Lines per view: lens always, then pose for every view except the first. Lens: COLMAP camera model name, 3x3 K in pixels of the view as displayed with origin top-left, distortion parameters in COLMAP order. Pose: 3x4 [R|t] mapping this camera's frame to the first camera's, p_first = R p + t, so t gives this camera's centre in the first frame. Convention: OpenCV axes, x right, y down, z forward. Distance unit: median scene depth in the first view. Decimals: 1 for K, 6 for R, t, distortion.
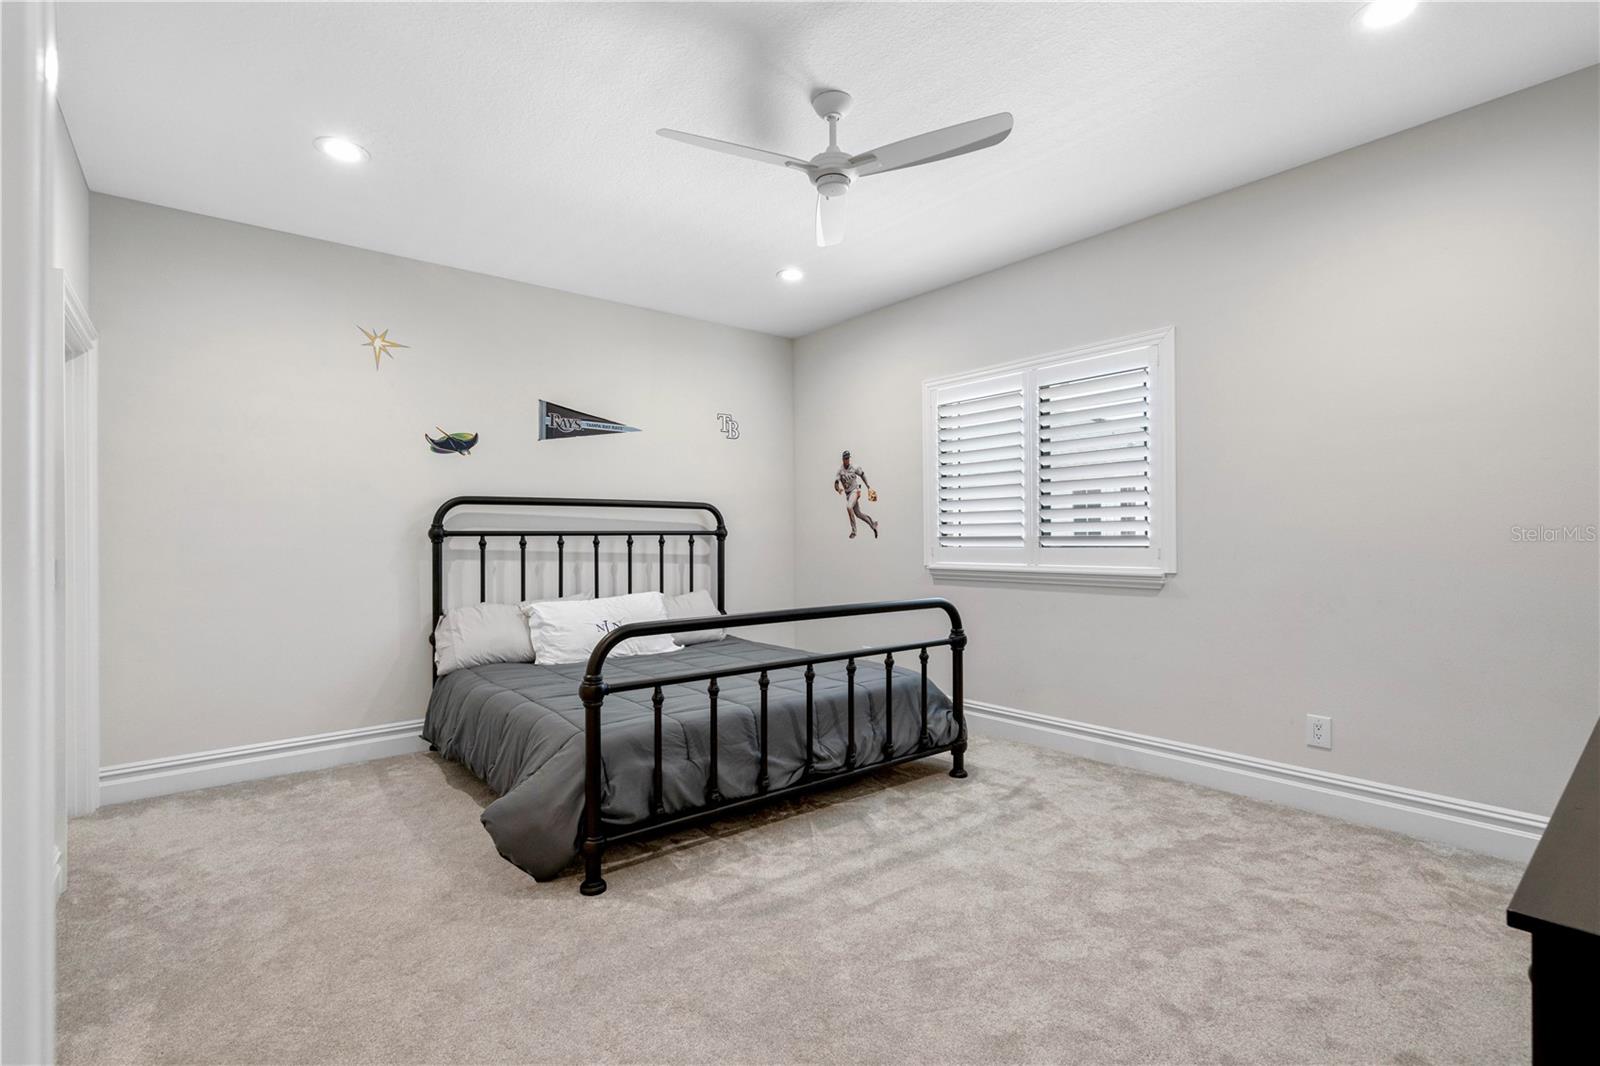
lens RADIAL K [[732.0, 0, 783.1], [0, 732.0, 539.0], [0, 0, 1]] dist [-0.007642, 0.004656]
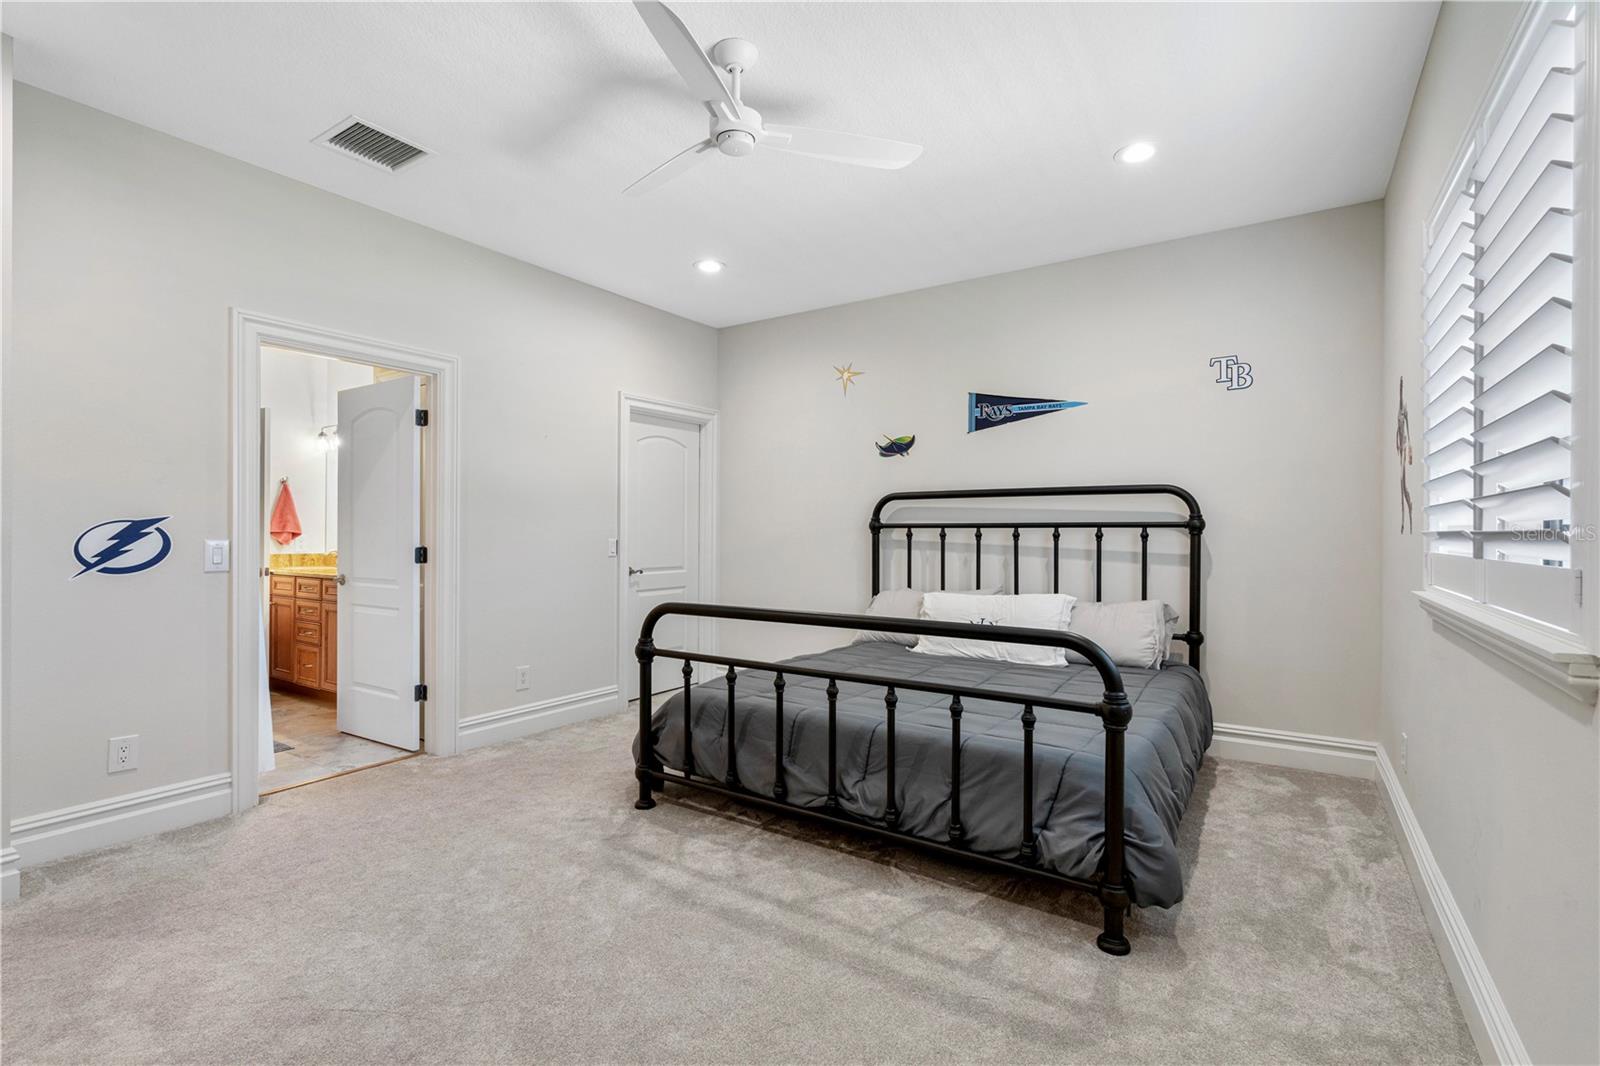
lens RADIAL K [[732.0, 0, 788.6], [0, 732.0, 531.9], [0, 0, 1]] dist [-0.007642, 0.004656]
pose [[0.308549, 0.006839, -0.951184, 0.614245], [-0.006944, 0.999964, 0.004937, -0.002524], [0.951183, 0.005082, 0.308586, 0.506854]]
